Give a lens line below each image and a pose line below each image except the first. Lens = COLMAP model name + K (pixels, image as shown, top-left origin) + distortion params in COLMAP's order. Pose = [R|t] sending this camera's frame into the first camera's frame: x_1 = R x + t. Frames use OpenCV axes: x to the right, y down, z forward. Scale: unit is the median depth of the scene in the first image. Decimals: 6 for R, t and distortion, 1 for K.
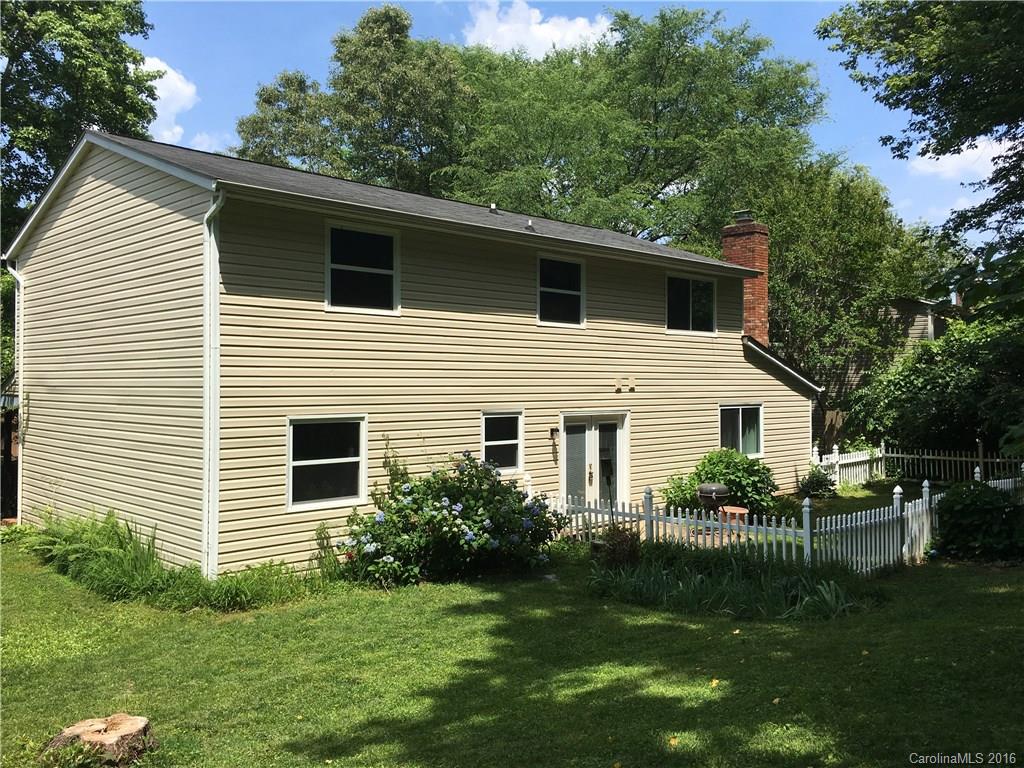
lens RADIAL K [[878.6, 0, 507.9], [0, 878.6, 378.7], [0, 0, 1]] dist [0.066064, -0.069471]
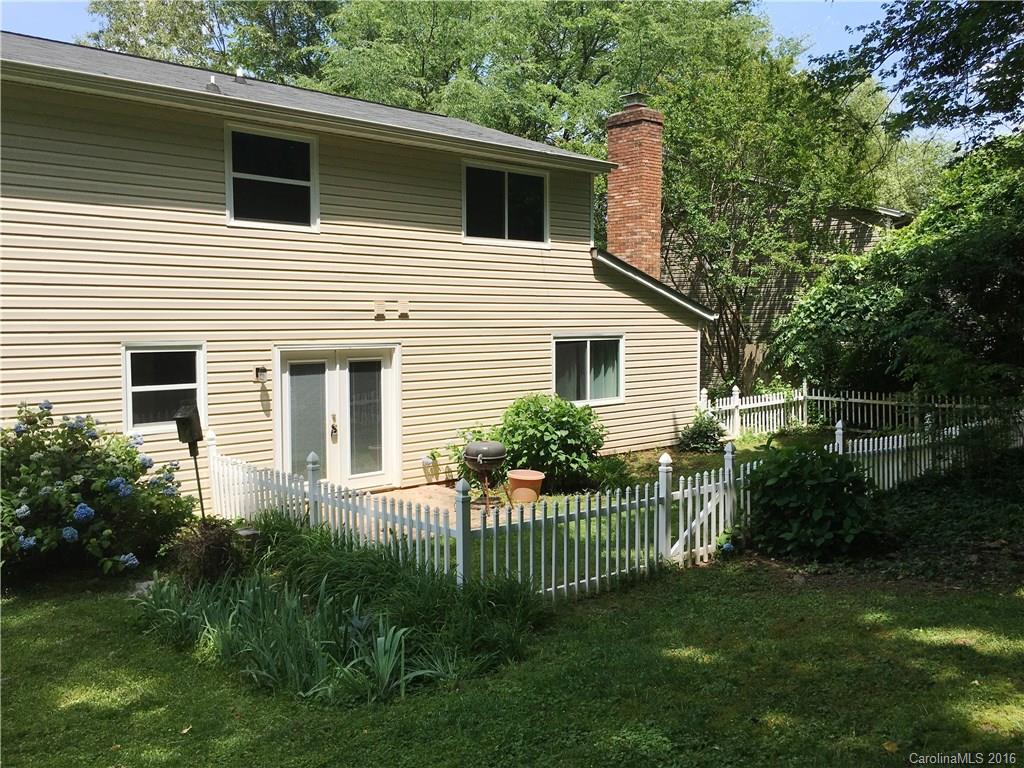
lens RADIAL K [[878.6, 0, 507.2], [0, 878.6, 377.8], [0, 0, 1]] dist [0.066064, -0.069471]
pose [[0.998961, 0.002238, -0.045516, 0.270076], [0.001165, 0.997214, 0.074589, 0.009330], [0.045556, -0.074564, 0.996175, 0.251579]]
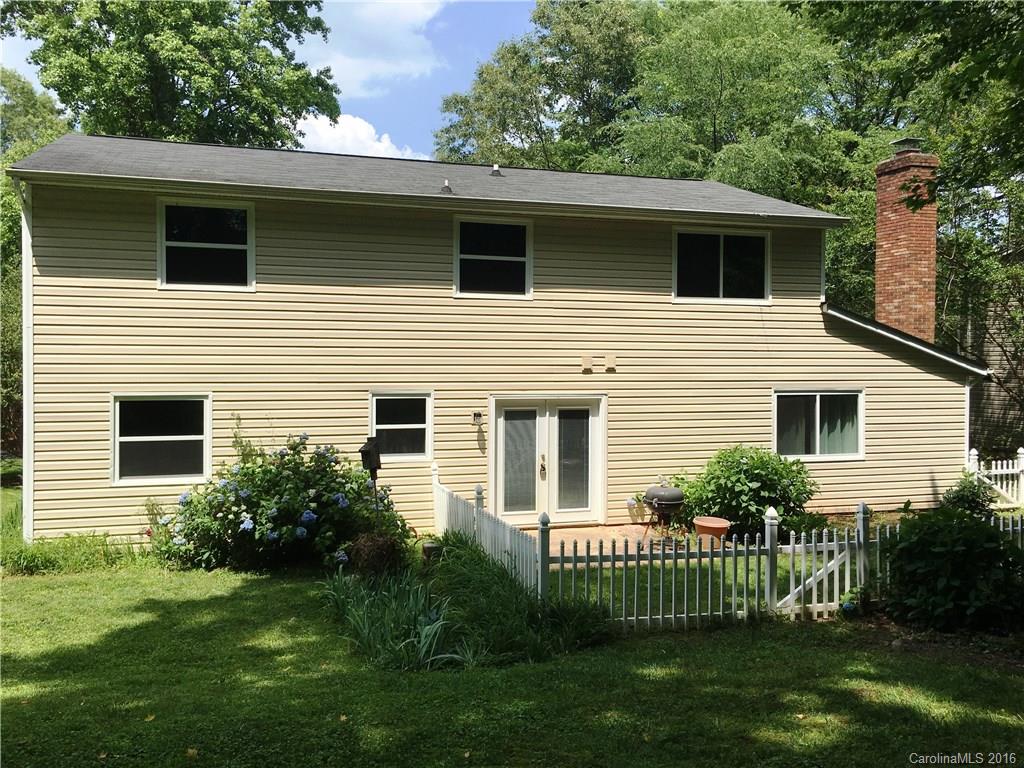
lens RADIAL K [[878.6, 0, 502.3], [0, 878.6, 375.3], [0, 0, 1]] dist [0.066064, -0.069471]
pose [[0.889596, 0.012804, -0.456568, 0.443632], [-0.002260, 0.999718, 0.023634, -0.002386], [0.456742, -0.019993, 0.889374, 0.204492]]
